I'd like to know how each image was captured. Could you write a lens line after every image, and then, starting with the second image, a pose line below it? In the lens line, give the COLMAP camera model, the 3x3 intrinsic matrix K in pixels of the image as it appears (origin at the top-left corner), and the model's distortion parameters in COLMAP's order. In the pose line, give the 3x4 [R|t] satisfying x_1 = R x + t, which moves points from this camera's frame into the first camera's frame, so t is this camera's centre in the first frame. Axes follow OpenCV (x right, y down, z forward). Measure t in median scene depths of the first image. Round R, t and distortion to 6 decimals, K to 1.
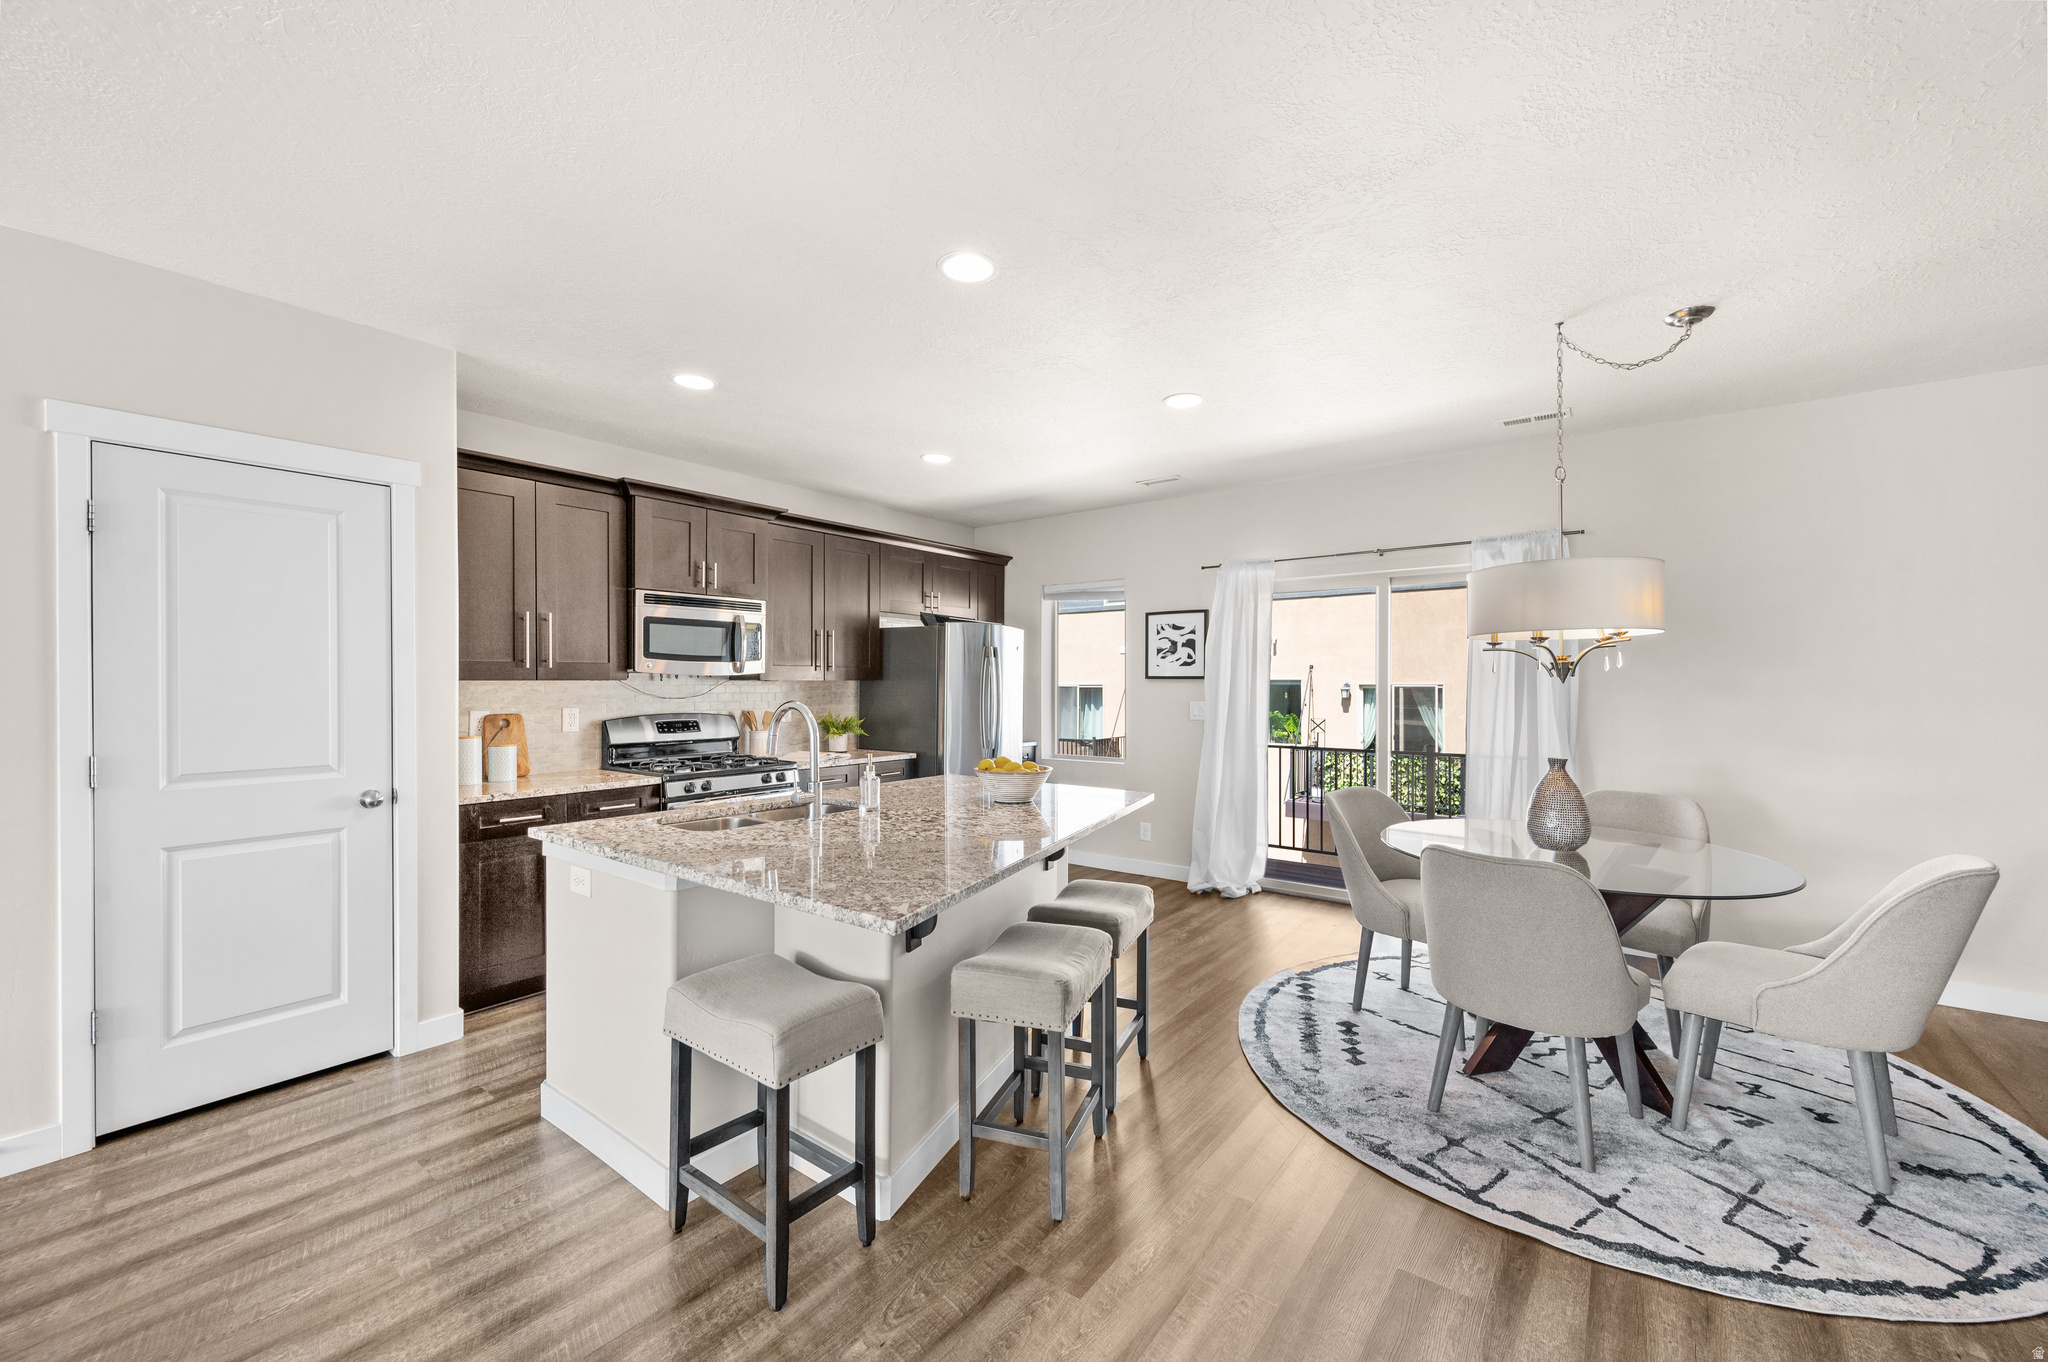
lens RADIAL K [[813.7, 0, 1028.2], [0, 813.7, 681.9], [0, 0, 1]] dist [-0.001670, 0.000301]
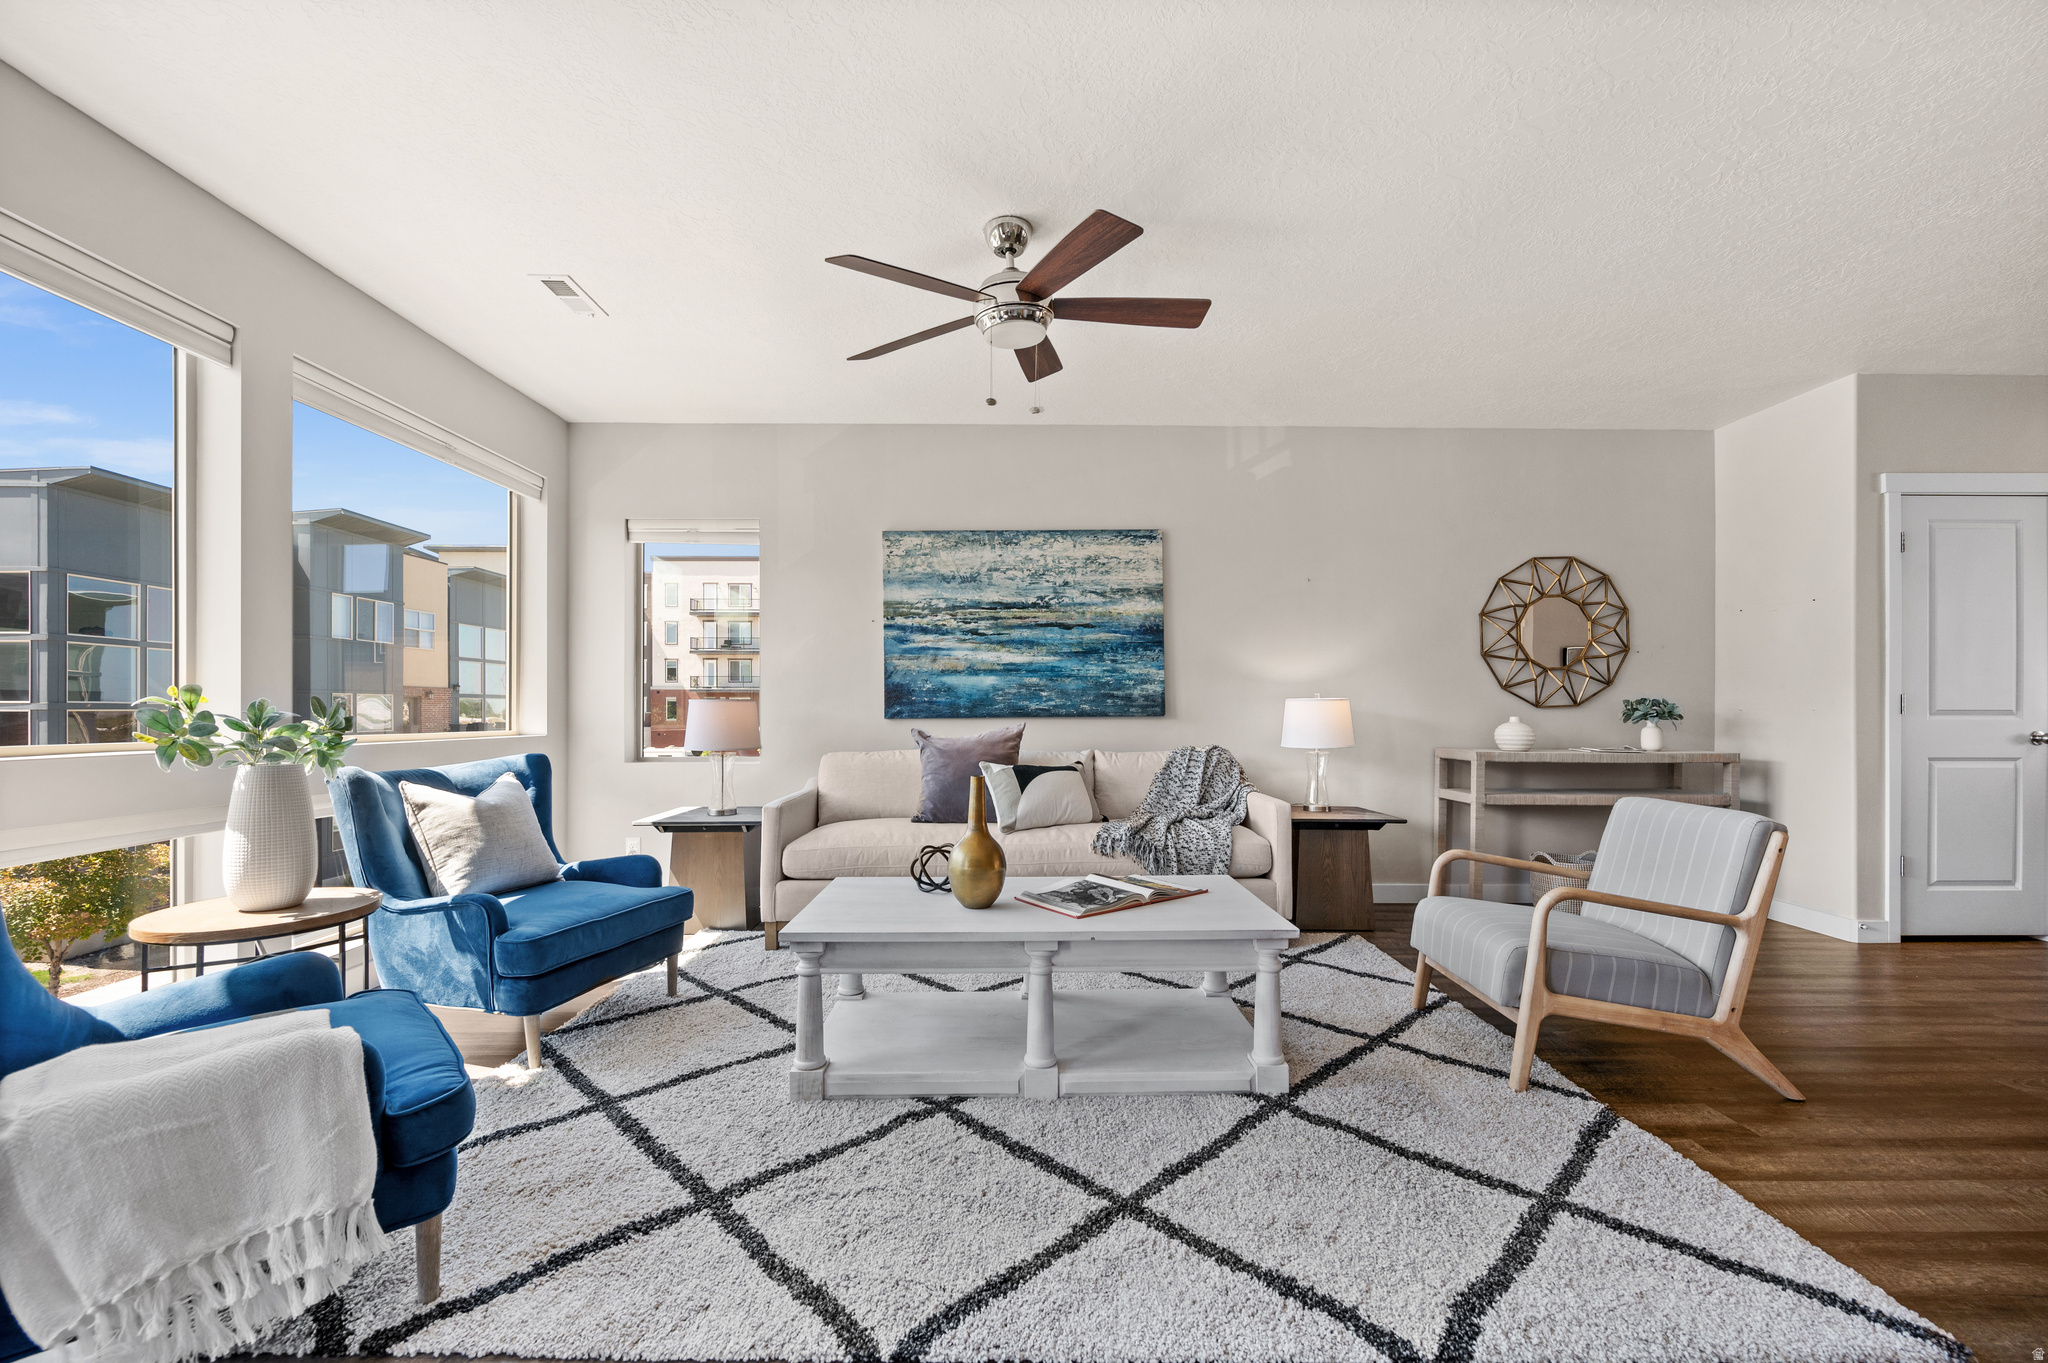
lens RADIAL K [[813.7, 0, 1035.6], [0, 813.7, 713.6], [0, 0, 1]] dist [-0.001670, 0.000301]
pose [[0.617324, 0.005136, -0.786692, -0.552489], [-0.001627, 0.999985, 0.005252, 0.071719], [0.786707, -0.001962, 0.617323, -0.758249]]
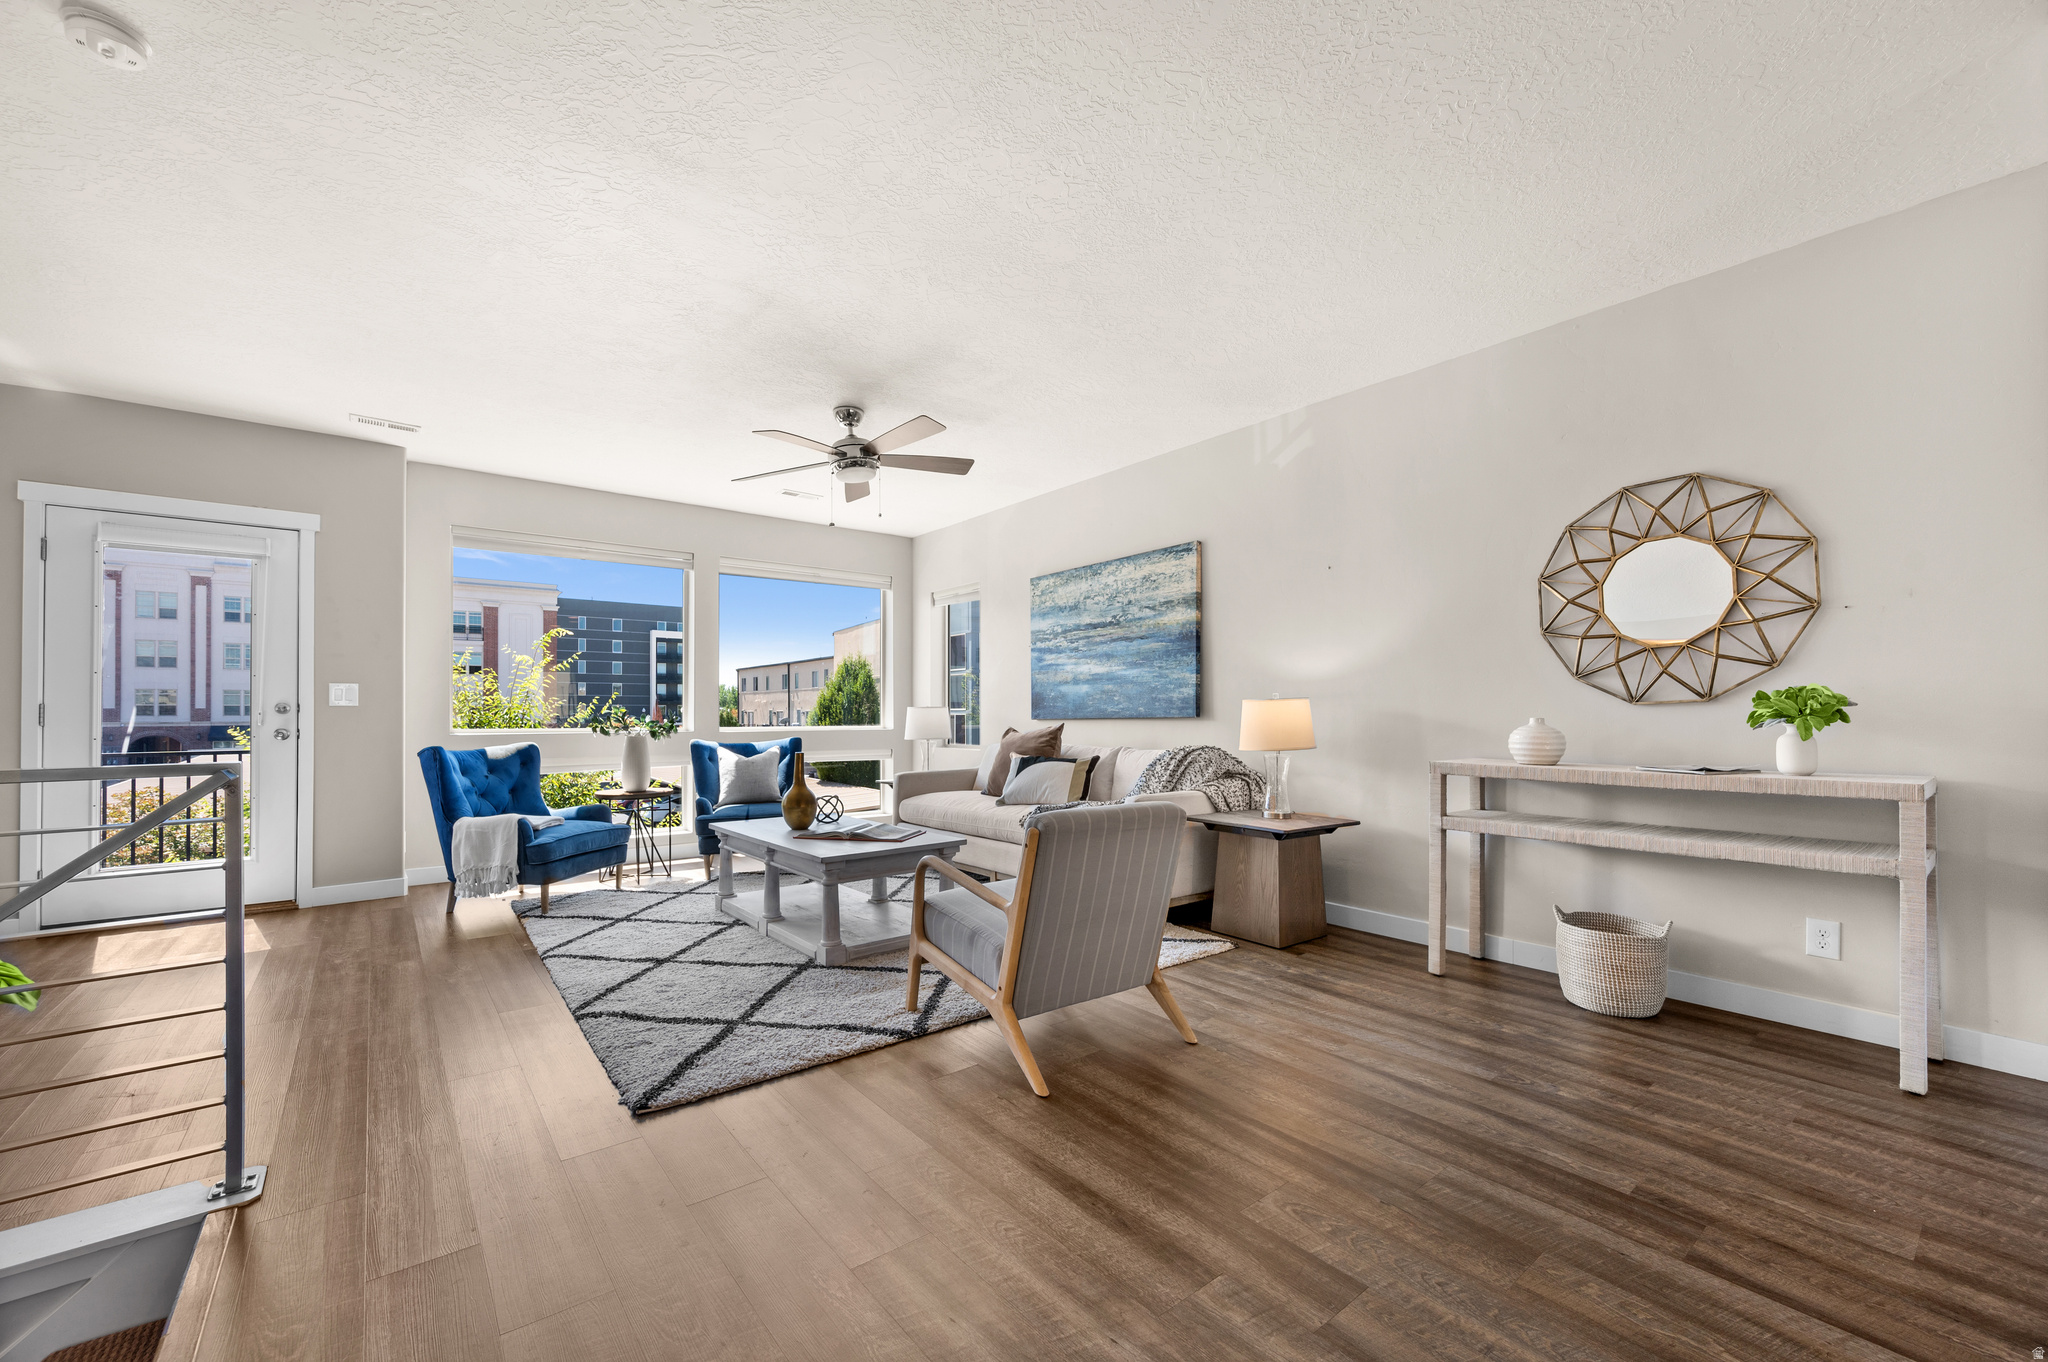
lens RADIAL K [[813.7, 0, 1014.7], [0, 813.7, 697.9], [0, 0, 1]] dist [-0.001670, 0.000301]
pose [[-0.248107, -0.017818, -0.968569, -0.128126], [0.004885, 0.999795, -0.019644, 0.074486], [0.968720, -0.009605, -0.247969, 0.090208]]
